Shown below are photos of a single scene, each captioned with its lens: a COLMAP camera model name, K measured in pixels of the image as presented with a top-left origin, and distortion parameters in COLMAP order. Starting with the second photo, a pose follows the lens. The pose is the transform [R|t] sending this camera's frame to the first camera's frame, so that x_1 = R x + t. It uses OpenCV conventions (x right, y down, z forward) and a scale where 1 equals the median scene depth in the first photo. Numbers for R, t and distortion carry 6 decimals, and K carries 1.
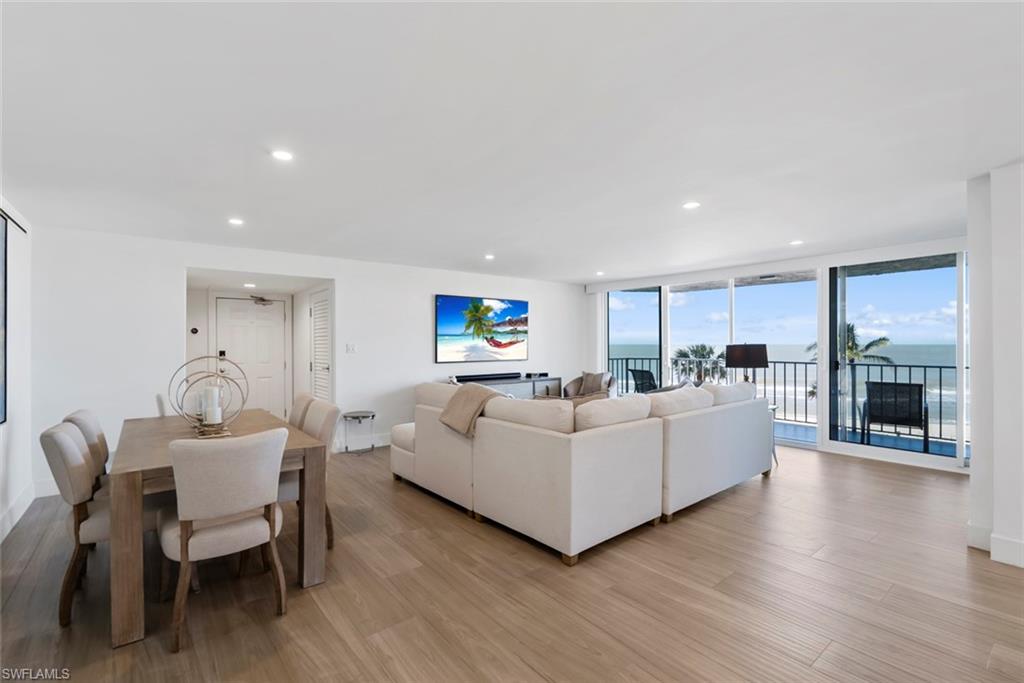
lens RADIAL K [[462.3, 0, 512.8], [0, 462.3, 340.5], [0, 0, 1]] dist [-0.004169, 0.000080]
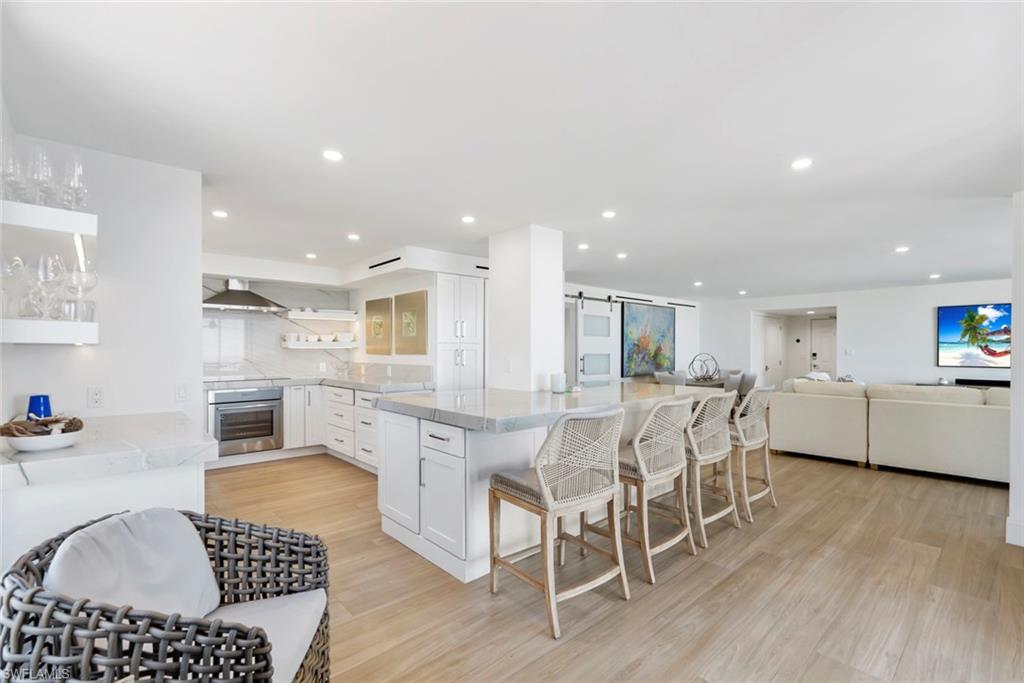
lens RADIAL K [[462.3, 0, 522.9], [0, 462.3, 347.4], [0, 0, 1]] dist [-0.004169, 0.000080]
pose [[0.132688, 0.012483, -0.991079, 0.831342], [-0.002516, 0.999922, 0.012257, -0.012149], [0.991155, 0.000867, 0.132709, -0.165528]]
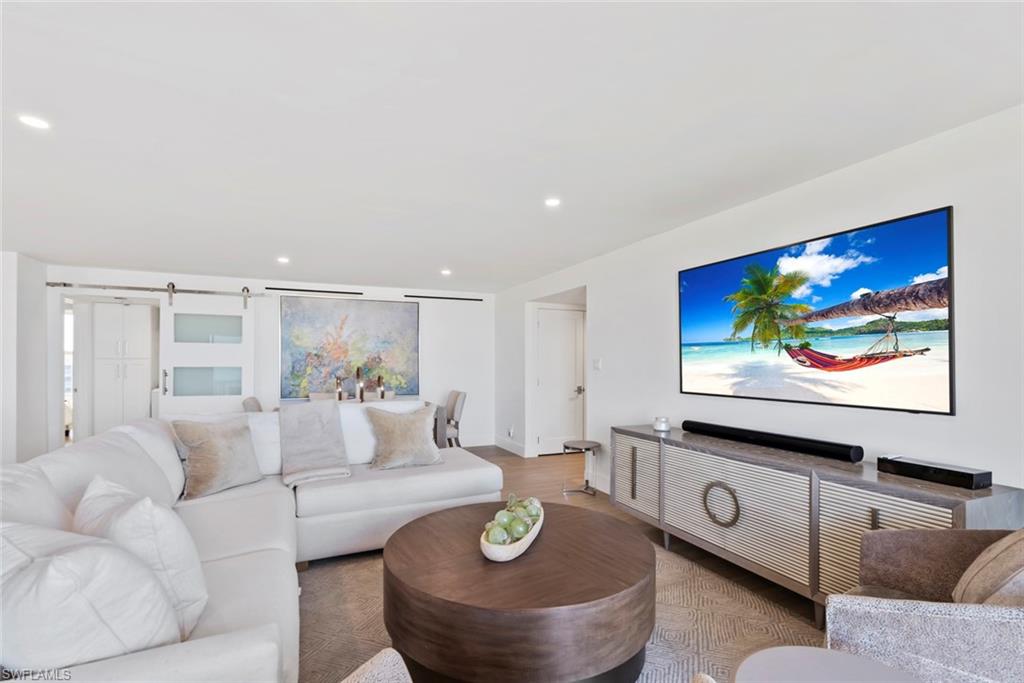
lens RADIAL K [[462.3, 0, 501.1], [0, 462.3, 360.8], [0, 0, 1]] dist [-0.004169, 0.000080]
pose [[-0.210509, 0.008980, -0.977551, 0.434235], [0.005595, 0.999952, 0.007981, 0.002388], [0.977576, -0.003790, -0.210549, 0.841340]]
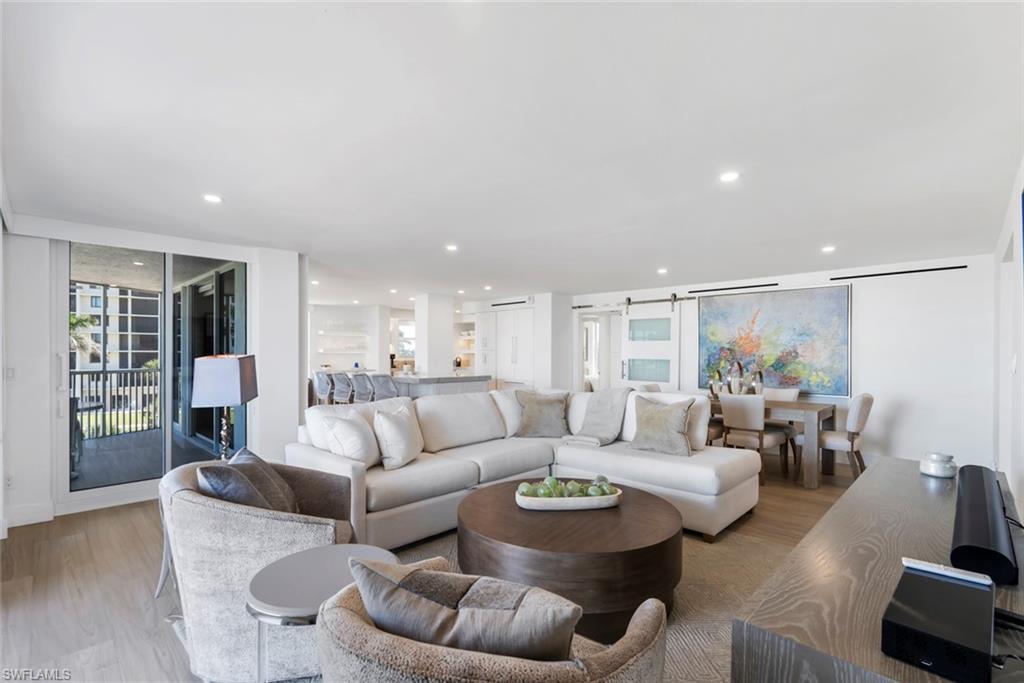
lens RADIAL K [[462.3, 0, 517.4], [0, 462.3, 354.6], [0, 0, 1]] dist [-0.004169, 0.000080]
pose [[-0.984202, 0.009664, -0.176783, 0.229444], [0.009209, 0.999952, 0.003393, 0.000029], [0.176807, 0.001712, -0.984244, 1.155075]]
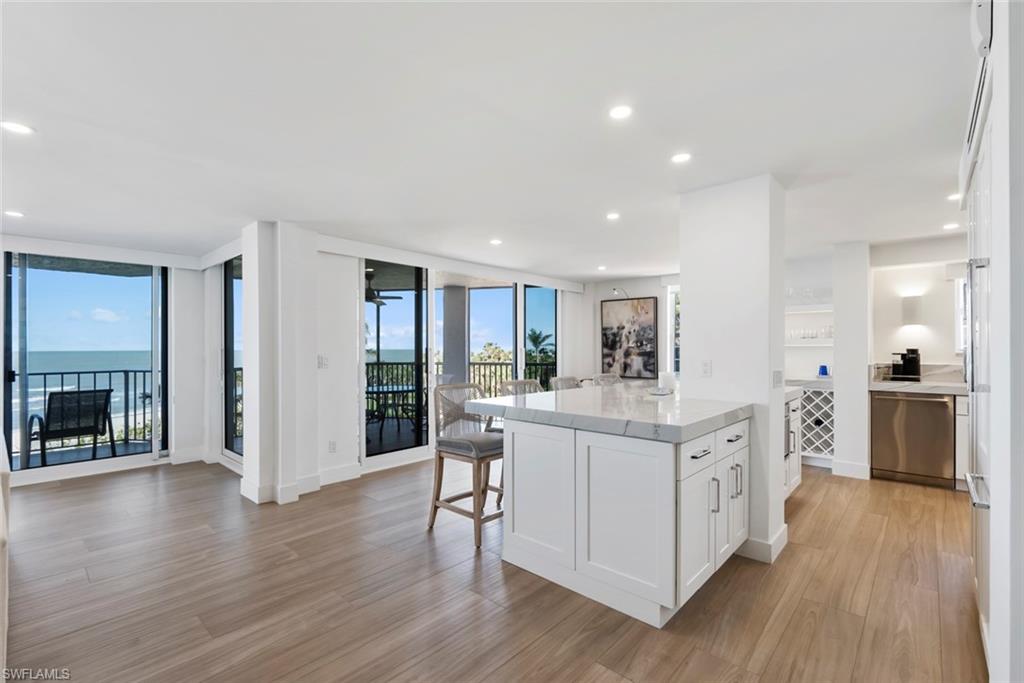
lens RADIAL K [[462.3, 0, 505.7], [0, 462.3, 347.3], [0, 0, 1]] dist [-0.004169, 0.000080]
pose [[-0.204622, 0.009697, 0.978793, -0.168416], [-0.004205, 0.999933, -0.010786, 0.006550], [-0.978832, -0.006323, -0.204567, 0.225441]]
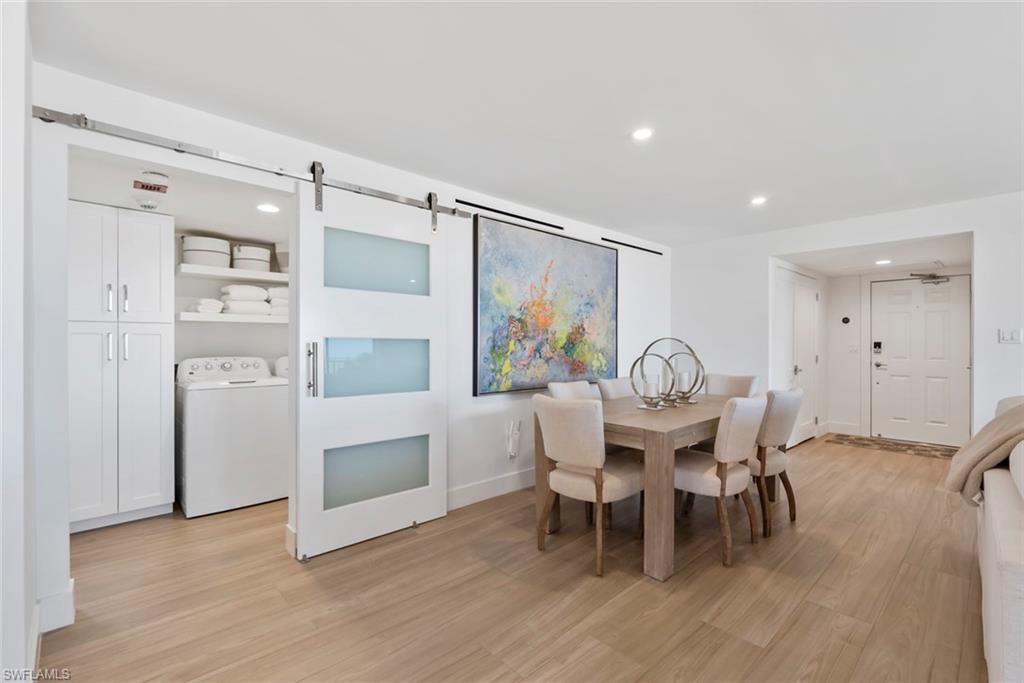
lens RADIAL K [[462.3, 0, 504.6], [0, 462.3, 341.0], [0, 0, 1]] dist [-0.004169, 0.000080]
pose [[0.116346, 0.010501, -0.993153, 0.176709], [-0.001636, 0.999945, 0.010381, 0.014761], [0.993207, 0.000417, 0.116357, 0.224474]]
